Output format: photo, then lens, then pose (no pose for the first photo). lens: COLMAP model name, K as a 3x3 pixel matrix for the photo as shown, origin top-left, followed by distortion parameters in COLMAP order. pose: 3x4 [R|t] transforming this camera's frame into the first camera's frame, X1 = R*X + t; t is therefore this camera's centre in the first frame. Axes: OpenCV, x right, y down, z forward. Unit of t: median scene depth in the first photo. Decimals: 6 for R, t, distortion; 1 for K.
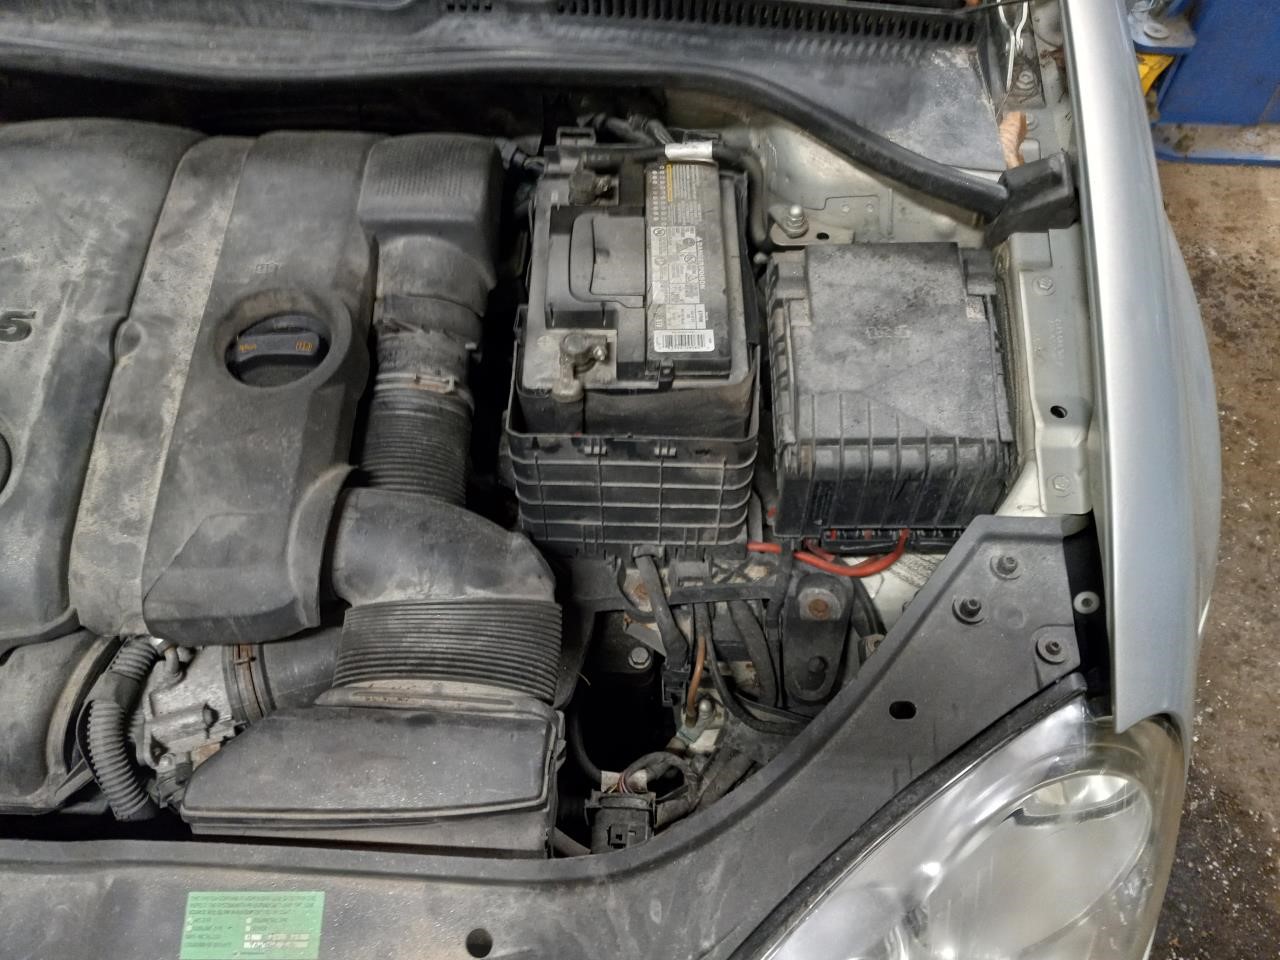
lens RADIAL K [[1003.8, 0, 640.5], [0, 1003.8, 479.5], [0, 0, 1]] dist [0.010223, -0.002272]
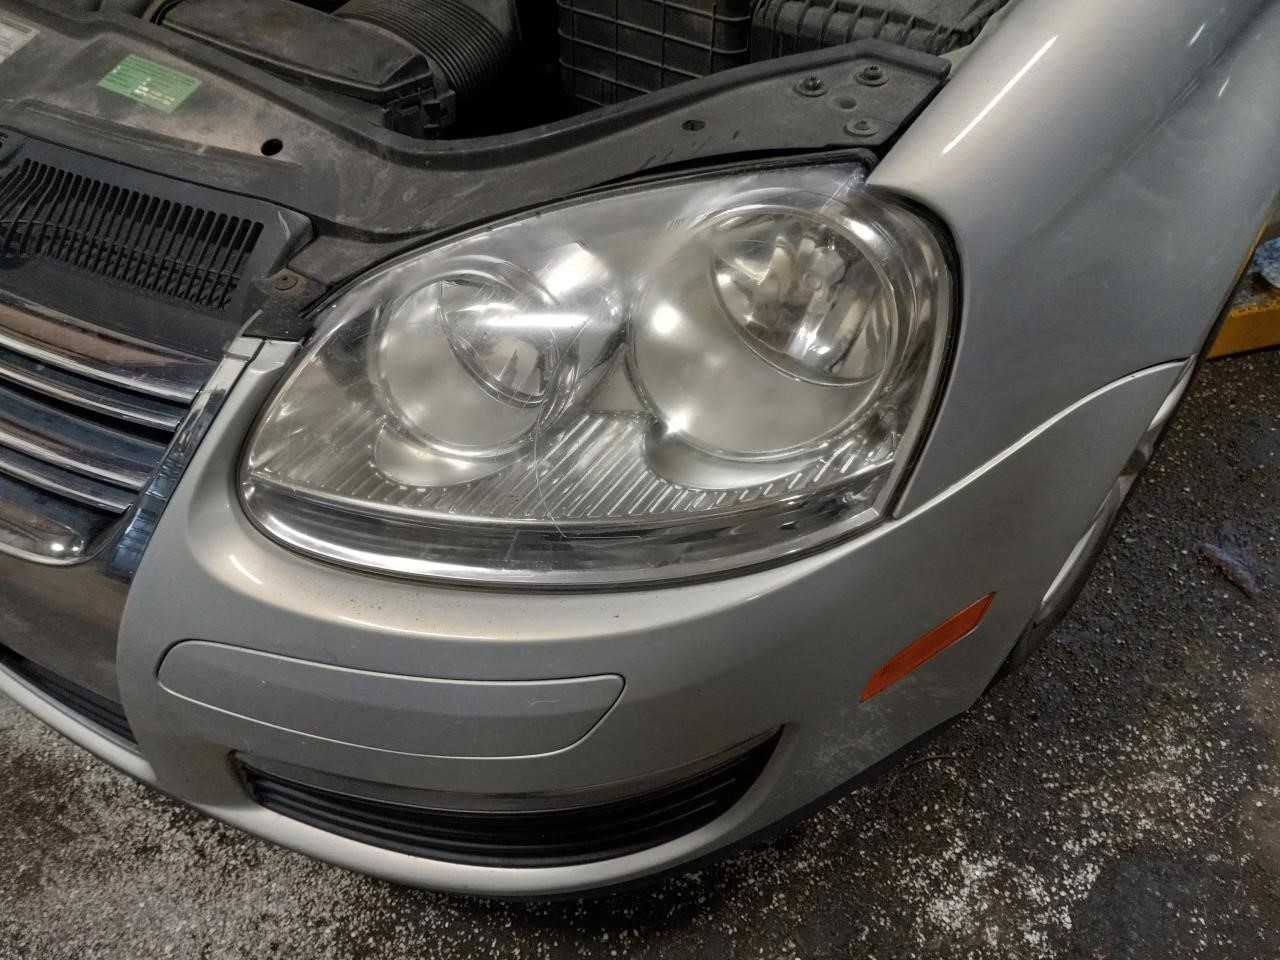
lens RADIAL K [[1003.8, 0, 640.1], [0, 1003.8, 480.9], [0, 0, 1]] dist [0.010223, -0.002272]
pose [[0.849049, 0.392871, -0.353225, 0.754938], [-0.431674, 0.901347, -0.035102, 0.646556], [0.304588, 0.182282, 0.934880, 0.090108]]
